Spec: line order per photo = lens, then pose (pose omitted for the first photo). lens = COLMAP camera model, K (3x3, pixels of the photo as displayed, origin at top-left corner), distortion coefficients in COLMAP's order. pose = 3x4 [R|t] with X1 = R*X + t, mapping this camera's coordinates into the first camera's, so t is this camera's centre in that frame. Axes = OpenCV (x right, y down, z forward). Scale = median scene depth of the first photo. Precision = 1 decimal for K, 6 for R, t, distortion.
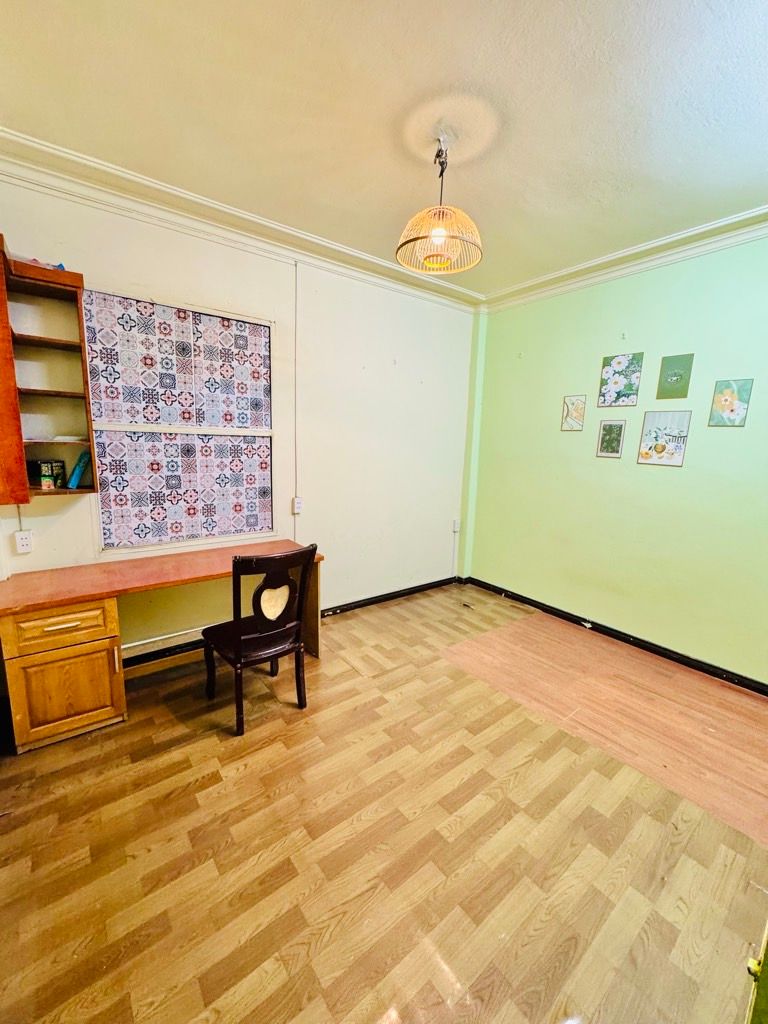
lens RADIAL K [[405.1, 0, 391.6], [0, 405.1, 505.9], [0, 0, 1]] dist [-0.003926, 0.001123]
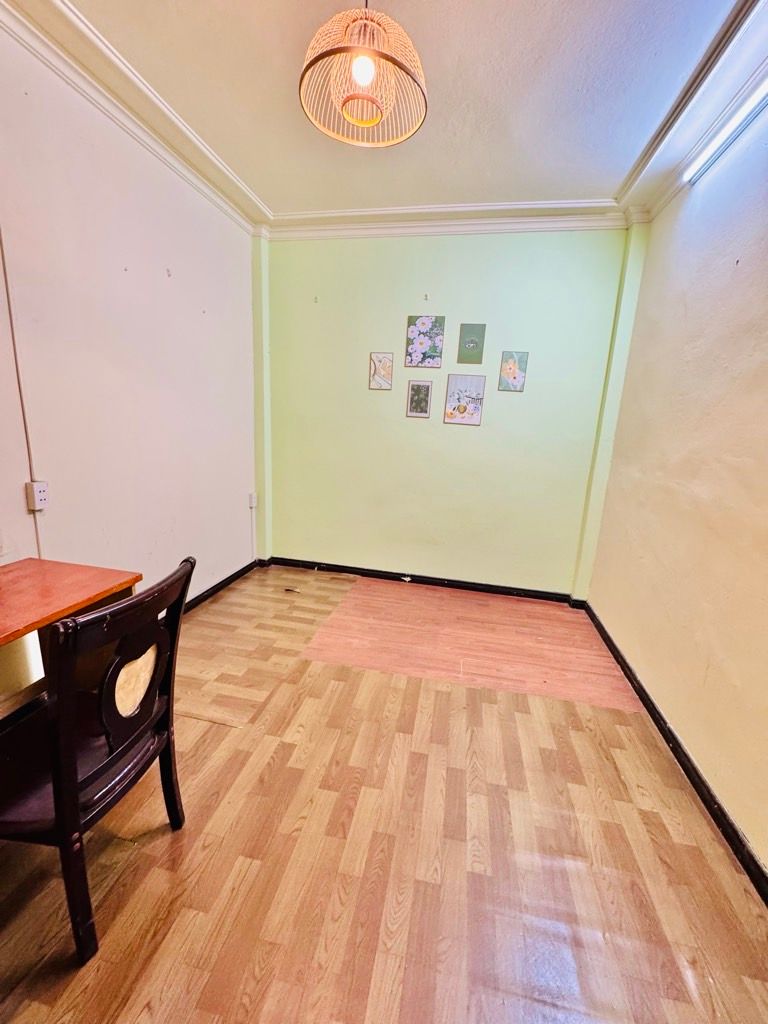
lens RADIAL K [[405.1, 0, 389.1], [0, 405.1, 507.2], [0, 0, 1]] dist [-0.003926, 0.001123]
pose [[0.766083, -0.126481, 0.630174, -0.221116], [0.072162, 0.991173, 0.111212, -0.013443], [-0.638678, -0.039723, 0.768448, 0.260779]]
